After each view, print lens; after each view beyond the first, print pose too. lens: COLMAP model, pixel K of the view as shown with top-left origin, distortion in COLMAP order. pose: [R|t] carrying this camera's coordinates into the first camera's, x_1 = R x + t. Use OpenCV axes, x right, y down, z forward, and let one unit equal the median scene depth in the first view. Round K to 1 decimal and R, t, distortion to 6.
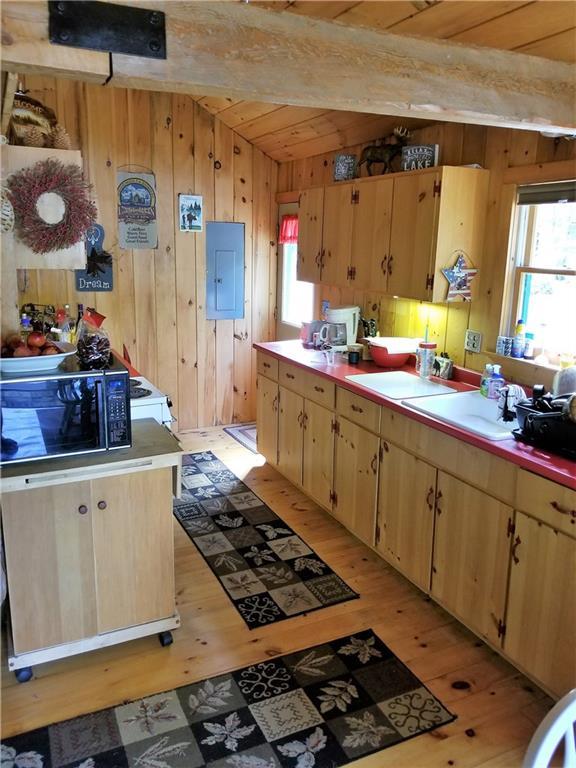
lens RADIAL K [[605.2, 0, 299.7], [0, 605.2, 365.3], [0, 0, 1]] dist [0.005699, -0.010567]
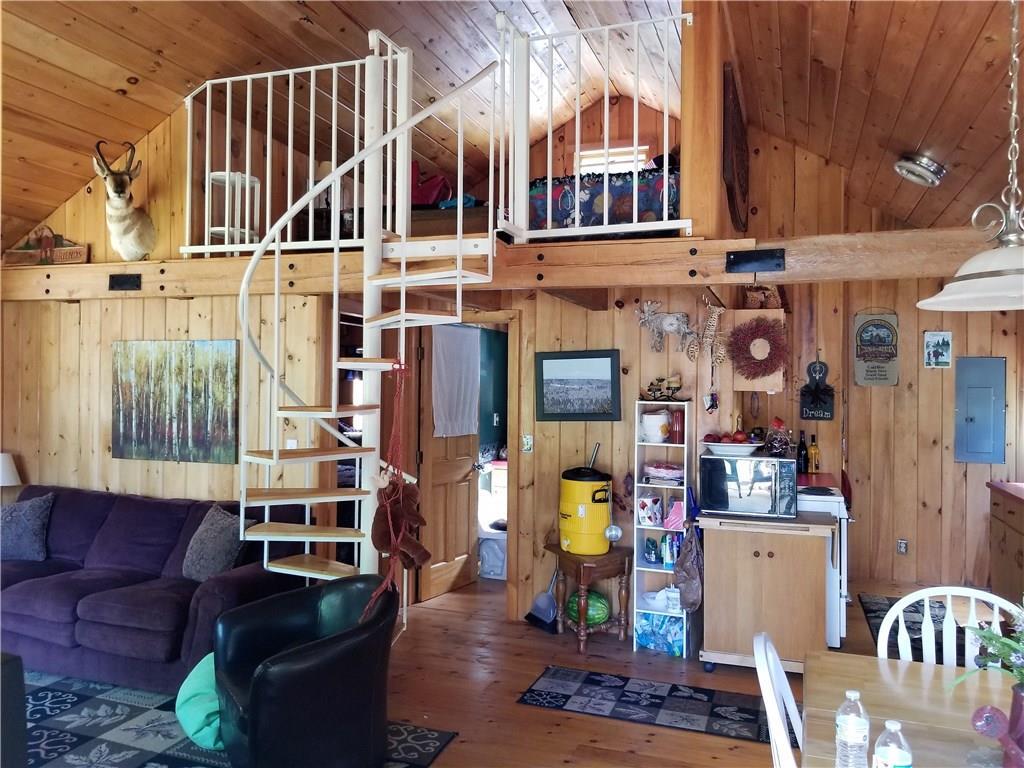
lens RADIAL K [[806.9, 0, 511.1], [0, 806.9, 383.5], [0, 0, 1]] dist [0.005699, -0.010567]
pose [[0.699686, -0.016519, -0.714259, 0.274233], [-0.139301, 0.977392, -0.159063, 0.105204], [0.700739, 0.210791, 0.681566, -0.355923]]
